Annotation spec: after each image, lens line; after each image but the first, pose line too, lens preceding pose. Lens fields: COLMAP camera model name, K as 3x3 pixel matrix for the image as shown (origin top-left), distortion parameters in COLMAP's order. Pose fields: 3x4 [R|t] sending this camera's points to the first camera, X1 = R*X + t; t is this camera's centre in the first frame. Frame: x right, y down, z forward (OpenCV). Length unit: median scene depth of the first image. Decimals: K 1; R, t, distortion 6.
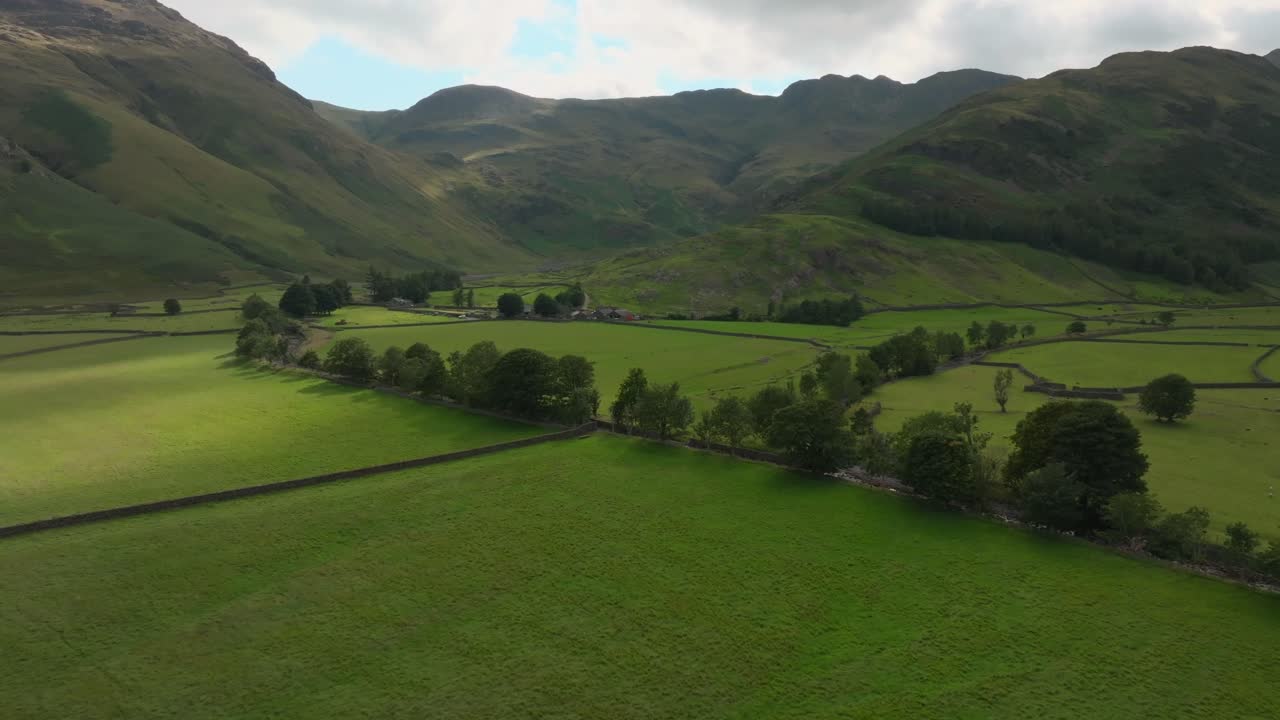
lens RADIAL K [[890.2, 0, 640.0], [0, 890.2, 360.0], [0, 0, 1]] dist [0.003698, -0.000050]
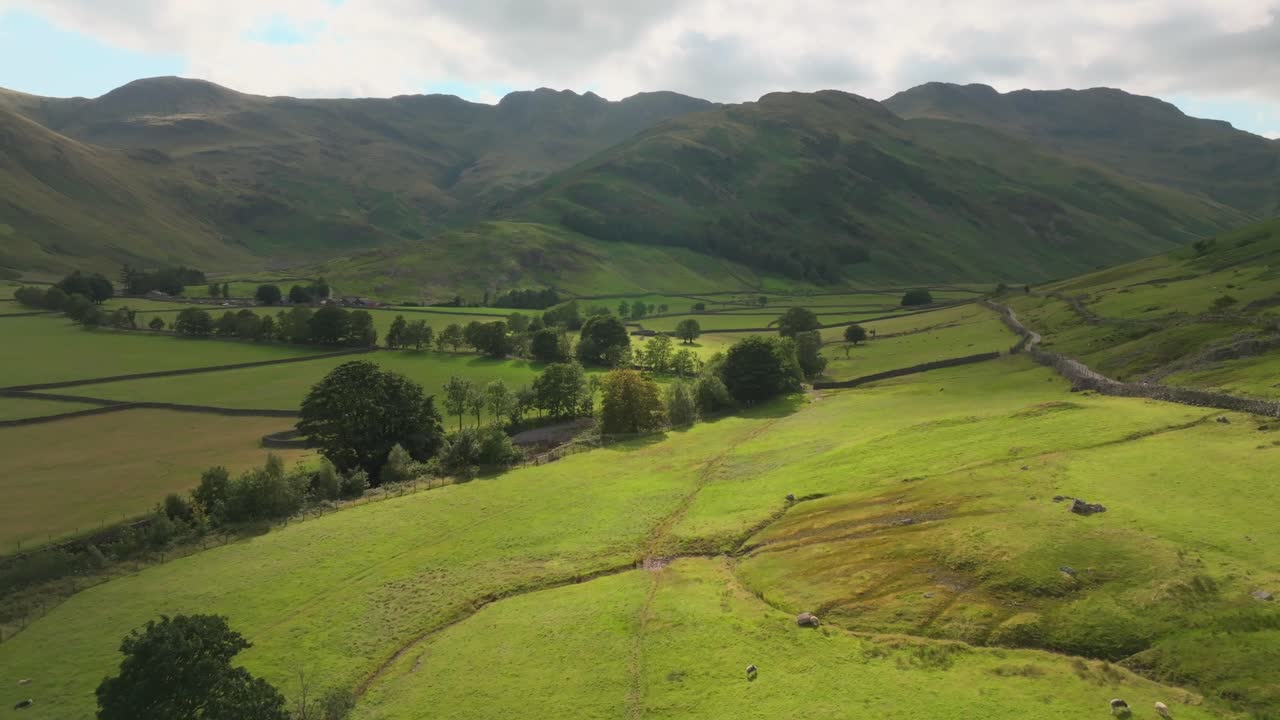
lens RADIAL K [[890.2, 0, 640.0], [0, 890.2, 360.0], [0, 0, 1]] dist [0.003698, -0.000050]
pose [[0.953696, -0.028524, 0.299418, -0.014447], [0.029244, 0.999570, 0.002075, 0.019350], [-0.299348, 0.006777, 0.954120, -0.150964]]
